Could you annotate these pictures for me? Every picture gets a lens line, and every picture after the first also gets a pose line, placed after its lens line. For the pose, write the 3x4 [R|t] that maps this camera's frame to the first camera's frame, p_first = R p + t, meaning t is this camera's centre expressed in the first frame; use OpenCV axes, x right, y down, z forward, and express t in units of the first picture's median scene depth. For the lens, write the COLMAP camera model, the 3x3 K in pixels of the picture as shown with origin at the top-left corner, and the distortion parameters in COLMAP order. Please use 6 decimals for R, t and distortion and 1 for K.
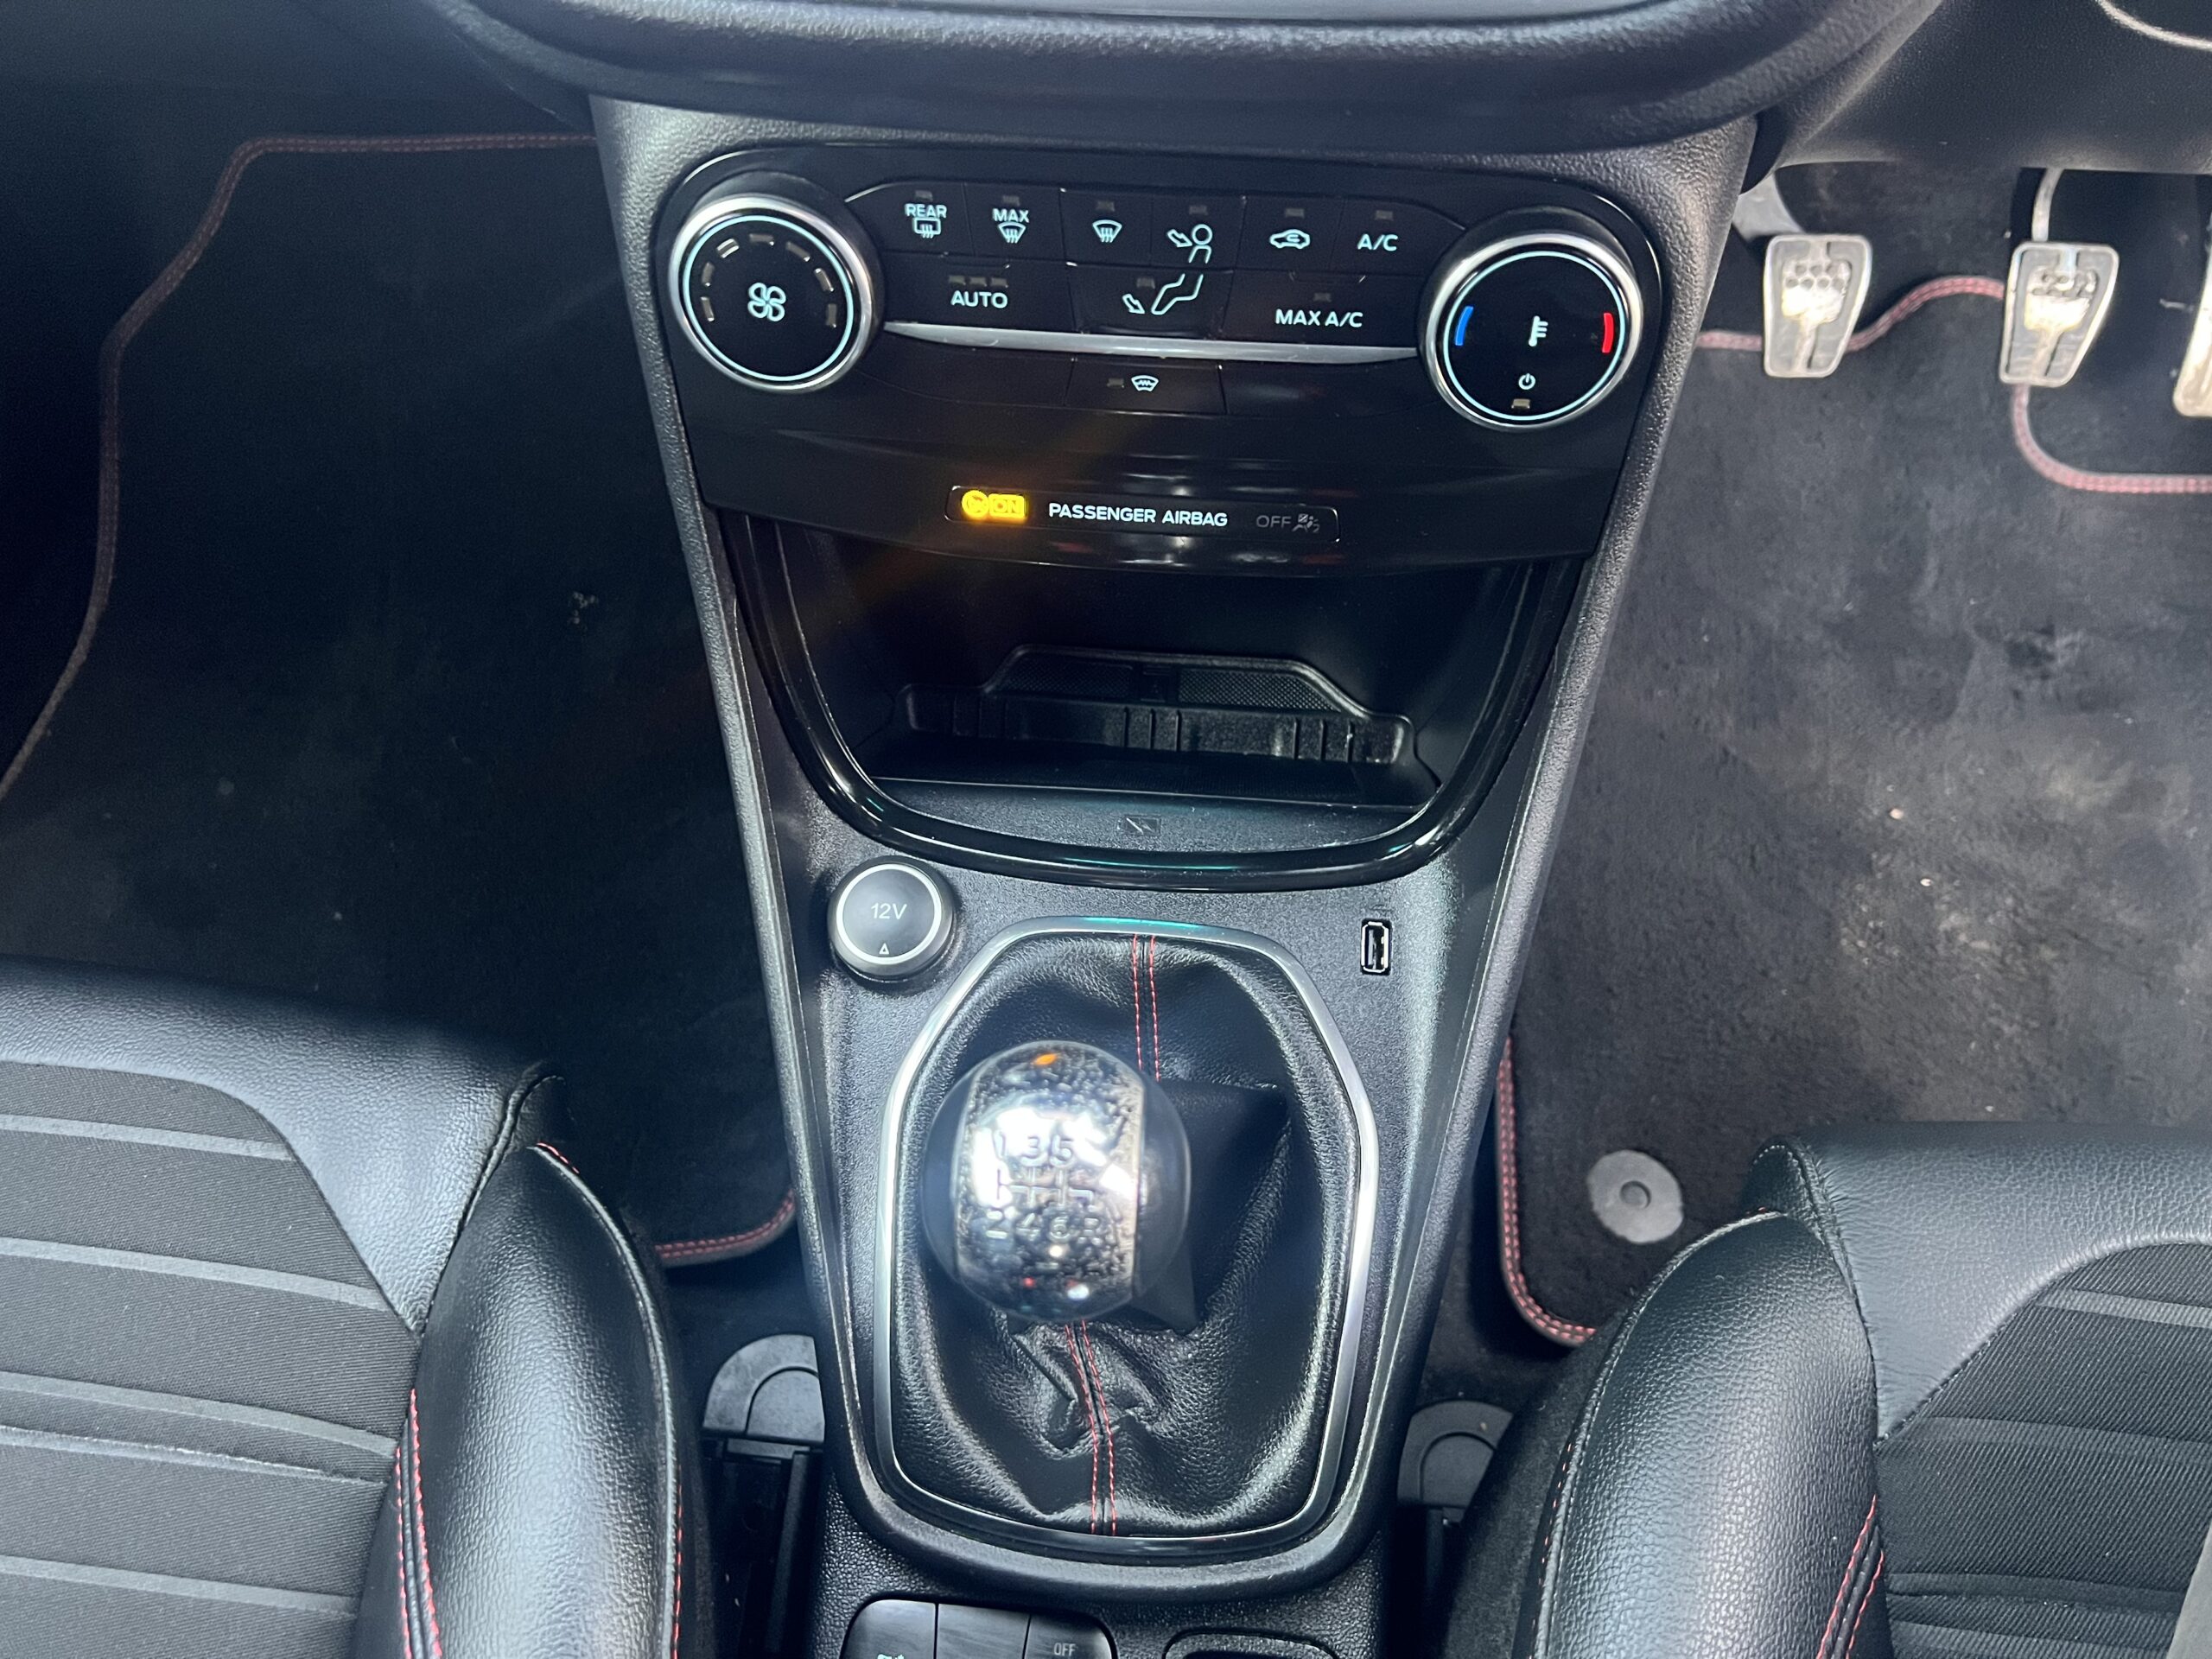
lens RADIAL K [[1682.3, 0, 1101.4], [0, 1682.3, 818.0], [0, 0, 1]] dist [0.021681, -0.014023]
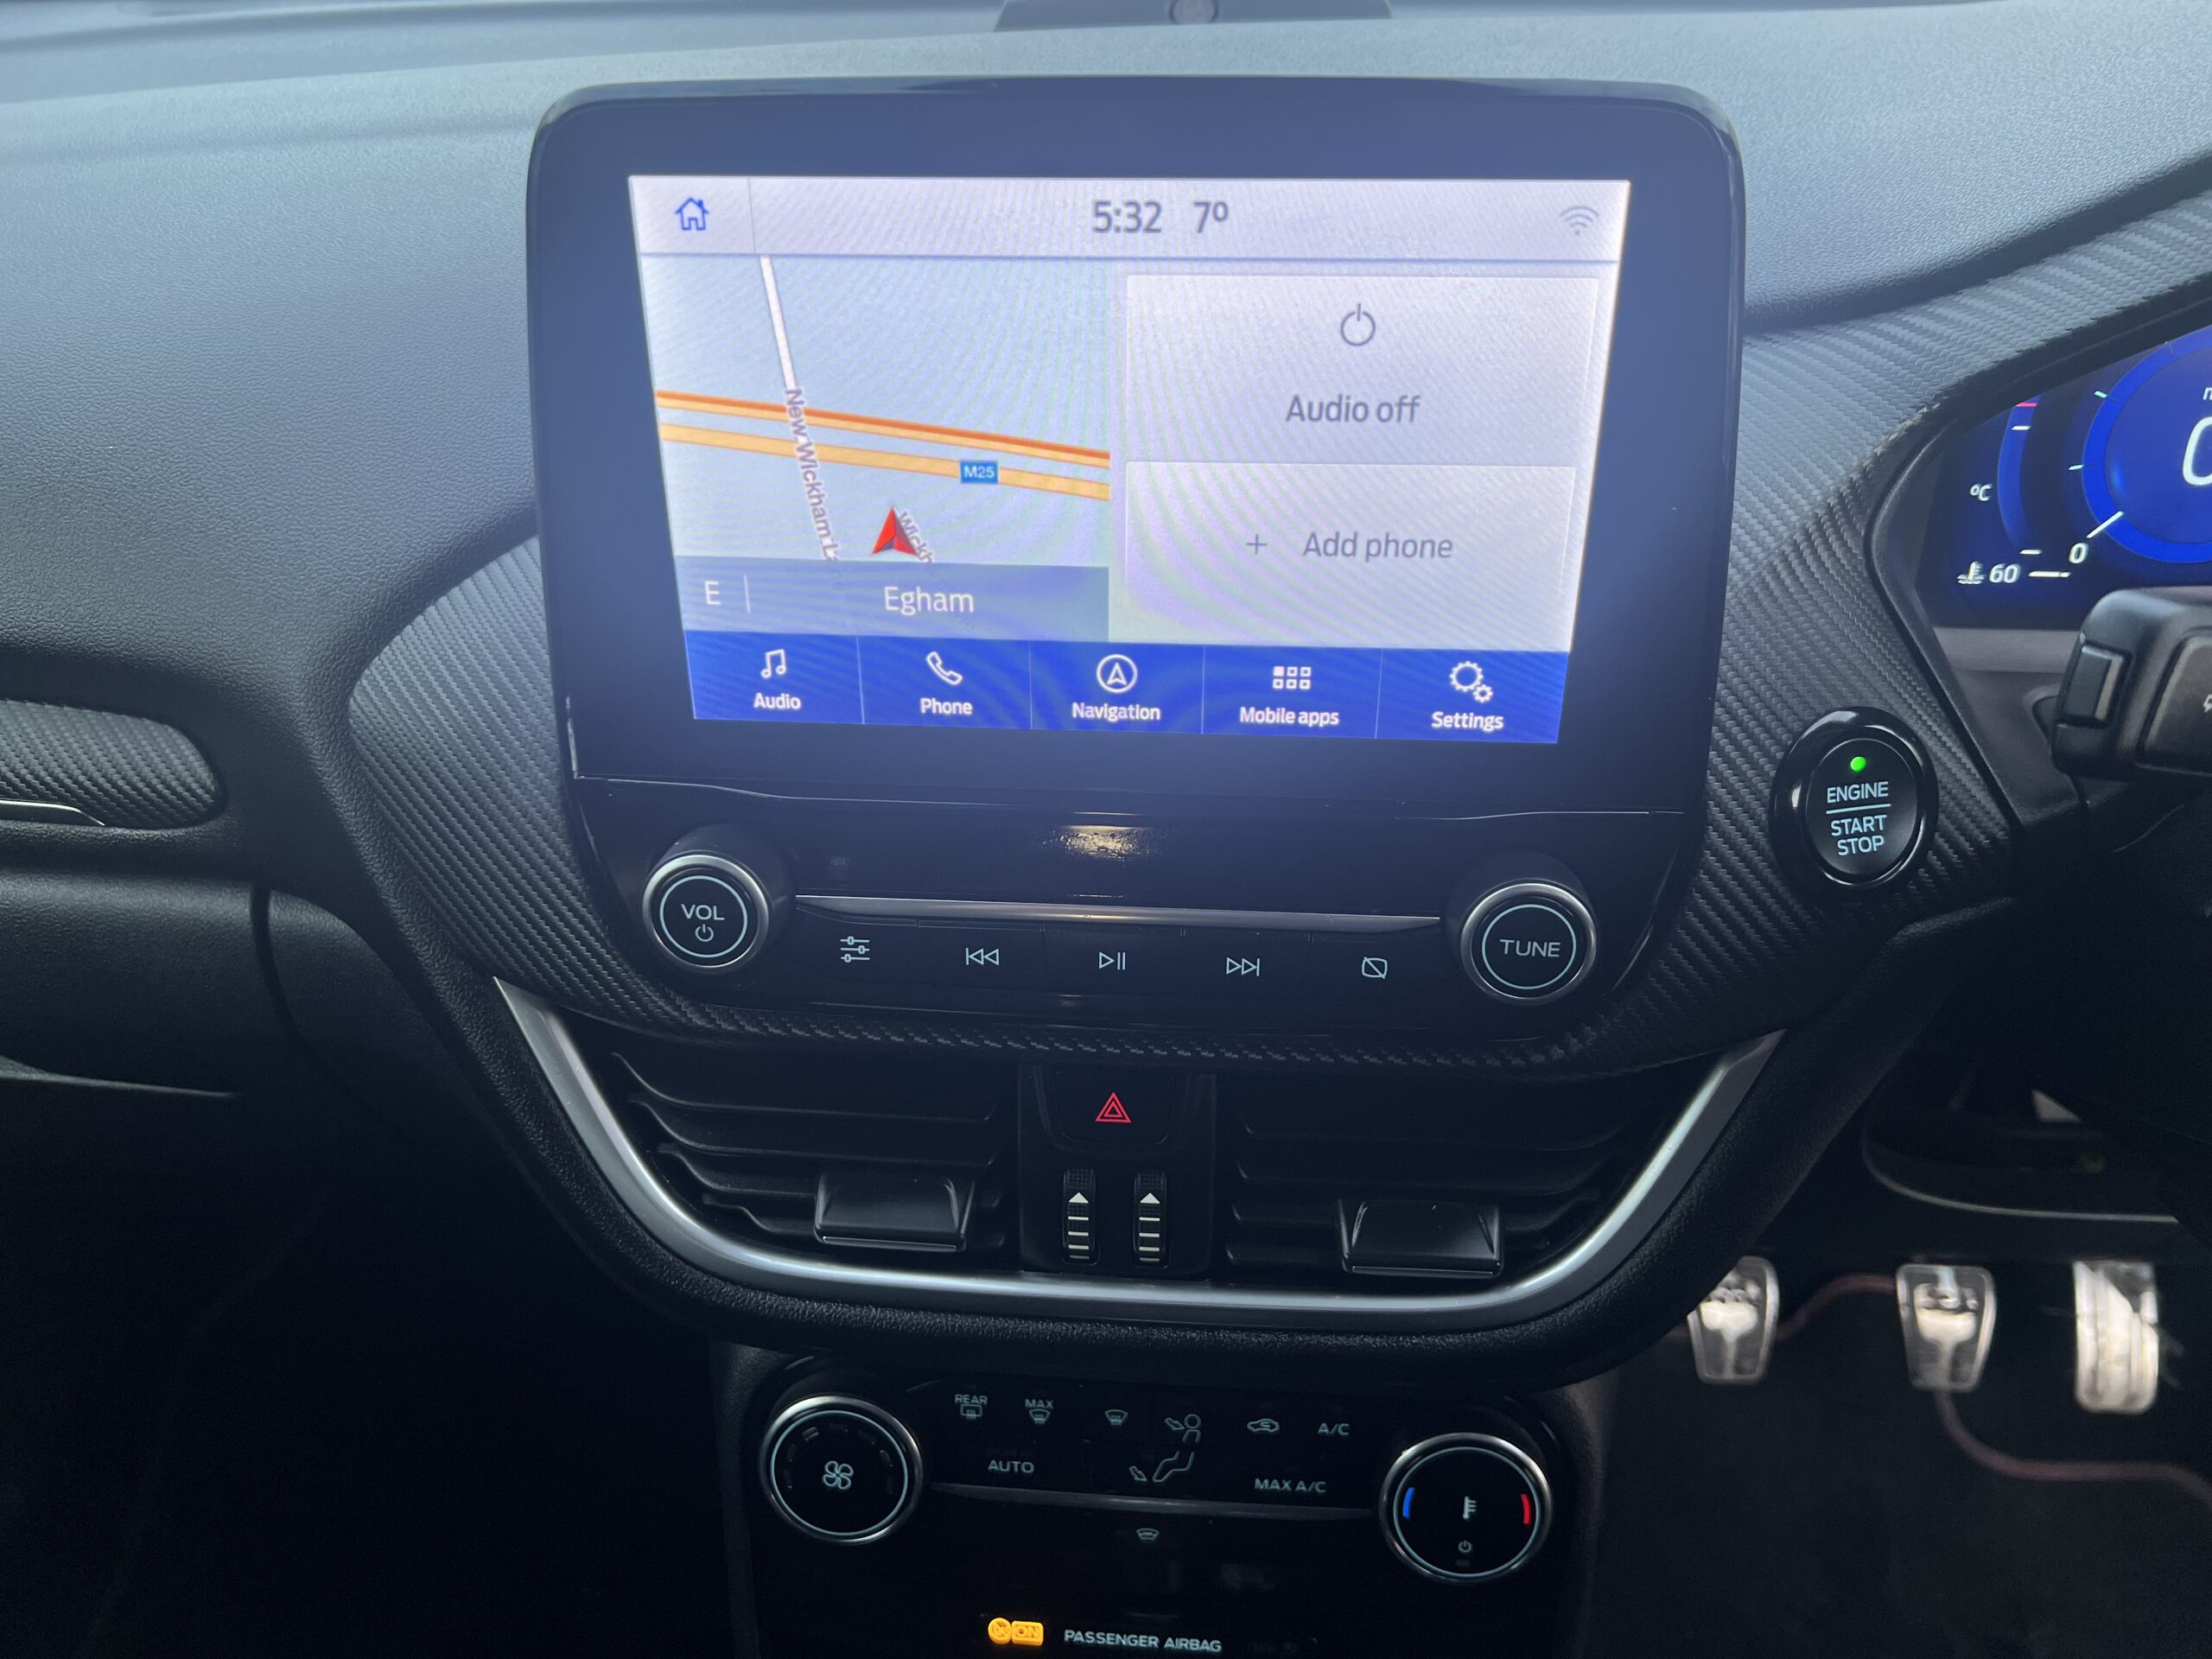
lens RADIAL K [[1682.3, 0, 1101.4], [0, 1682.3, 818.0], [0, 0, 1]] dist [0.021681, -0.014023]
pose [[0.999942, -0.000955, 0.010773, -0.020159], [0.005886, 0.883739, -0.467943, -0.152694], [-0.009073, 0.467979, 0.883693, -0.302406]]
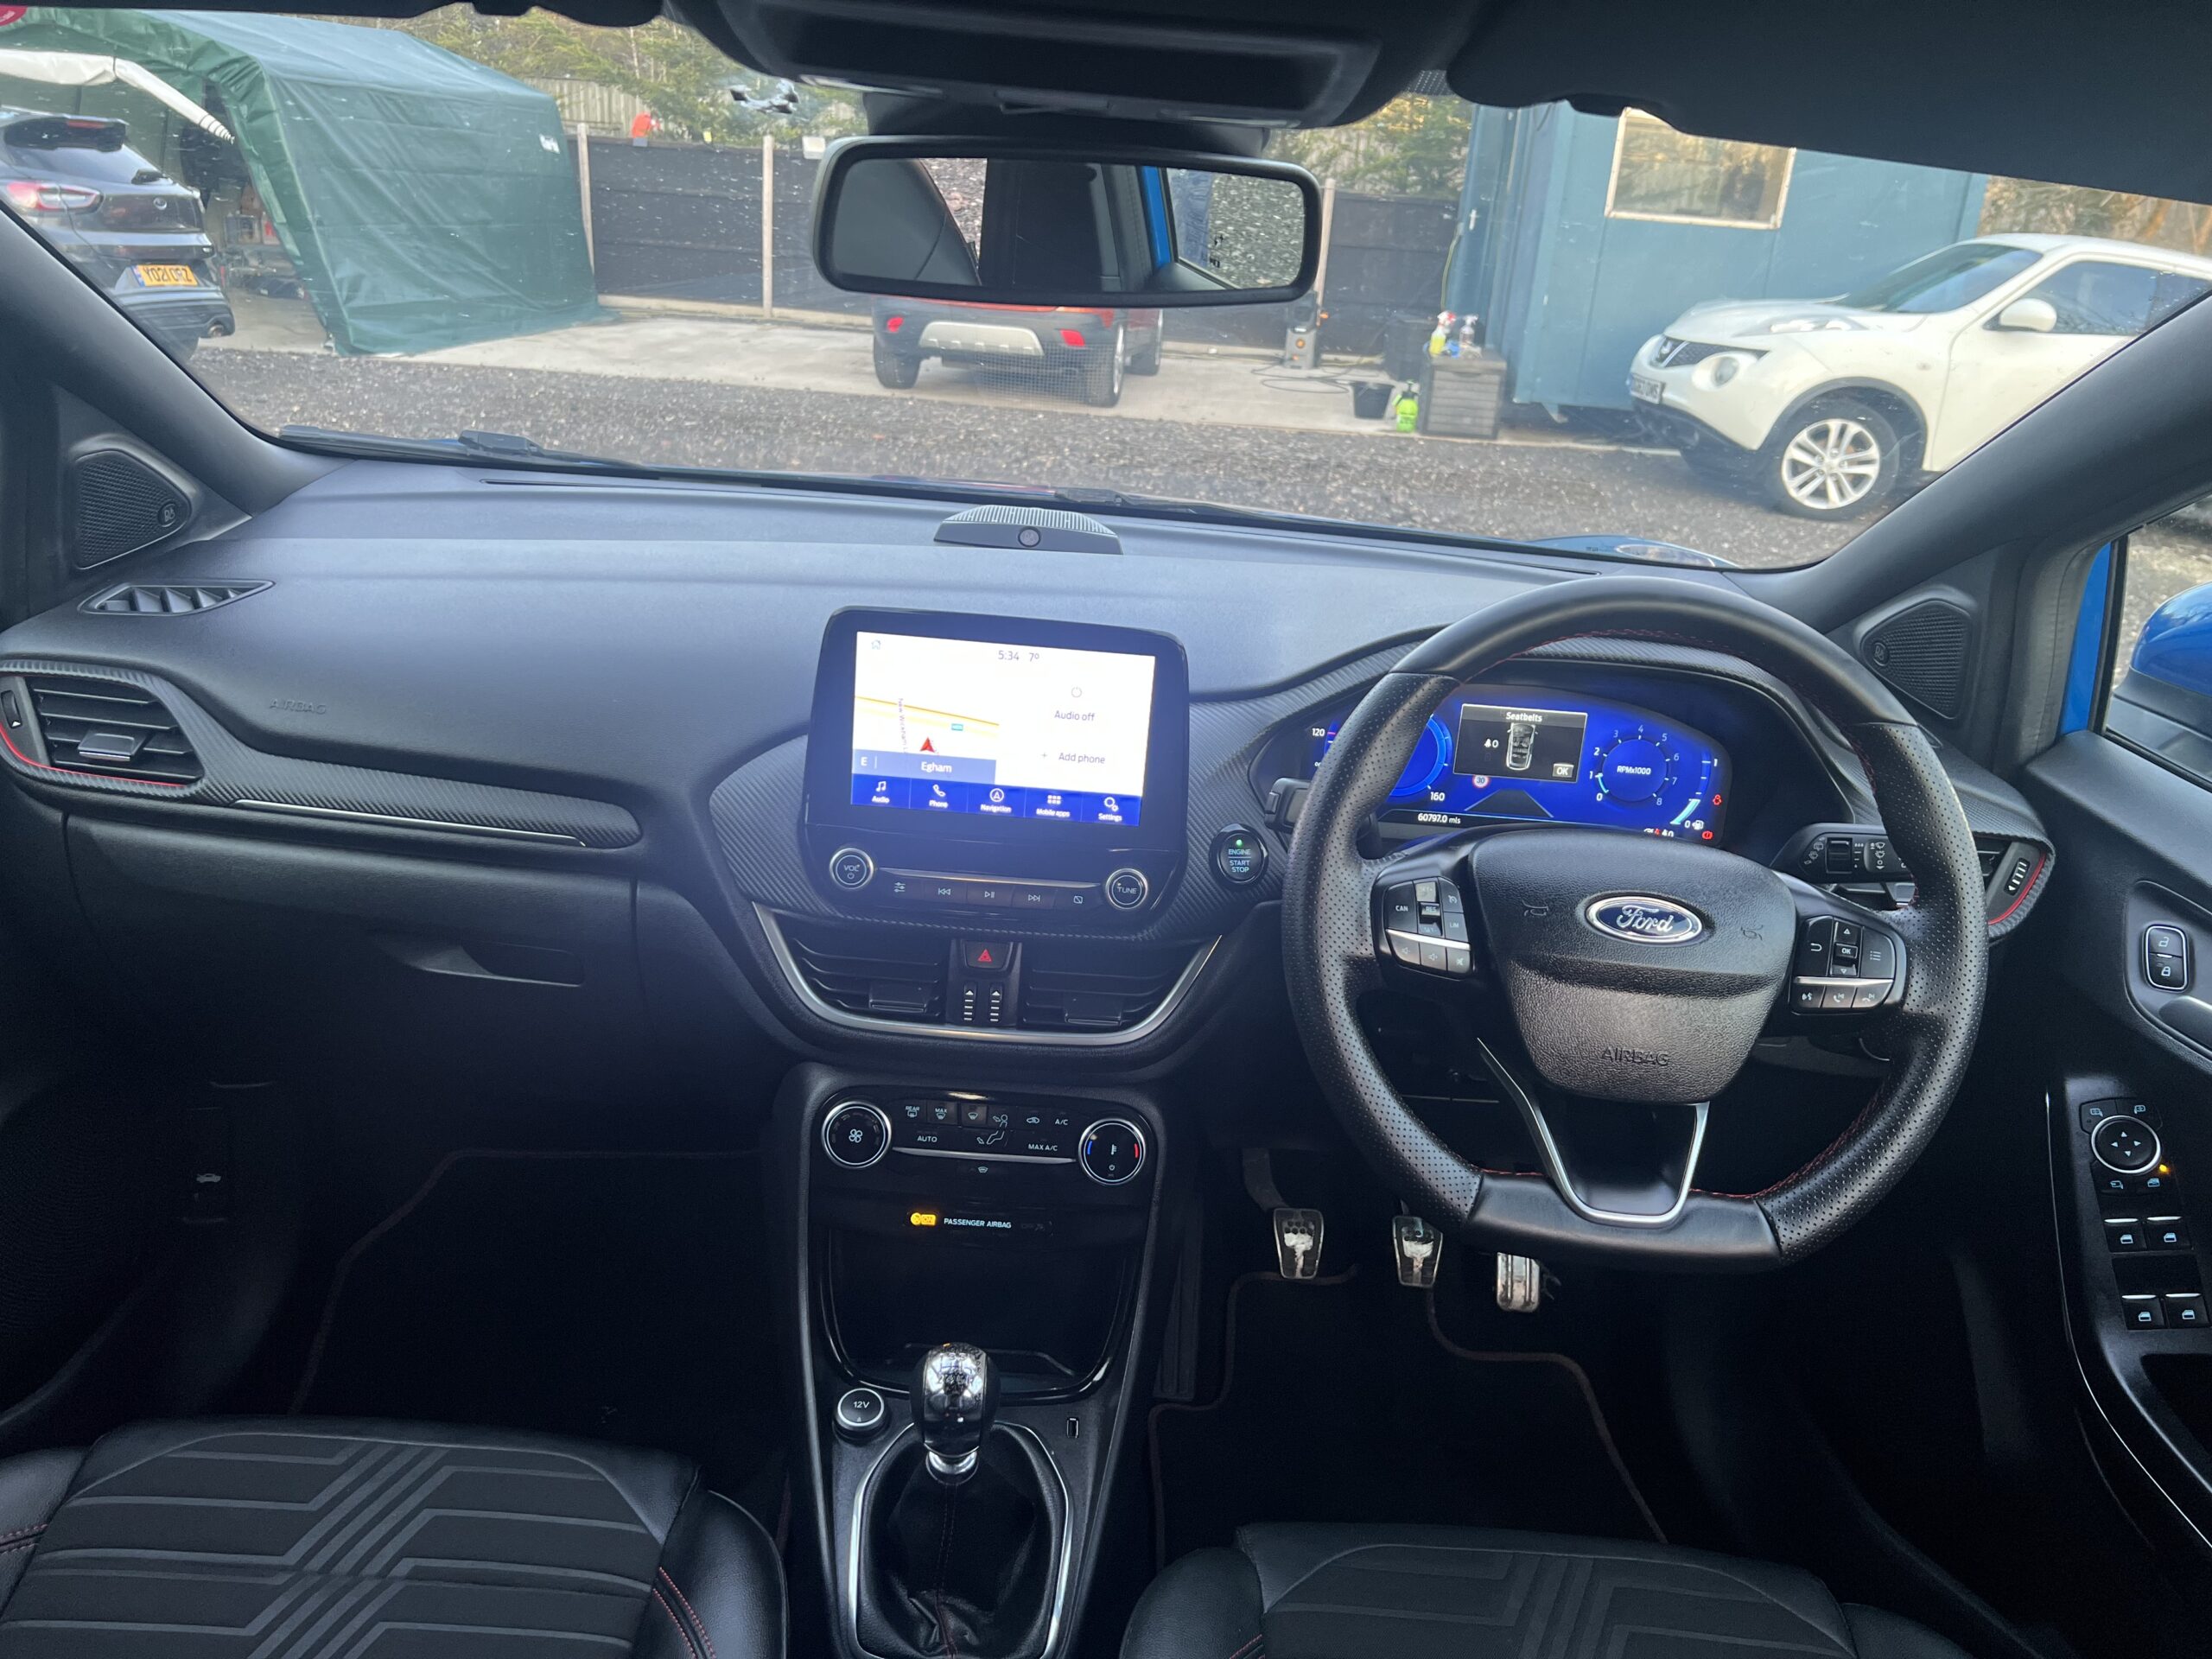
lens RADIAL K [[1659.6, 0, 1085.9], [0, 1659.6, 833.1], [0, 0, 1]] dist [0.082981, -0.101566]
pose [[0.991387, 0.058315, 0.117266, -0.170816], [0.025981, 0.790029, -0.612518, 1.055770], [-0.128363, 0.610289, 0.781710, -1.625663]]
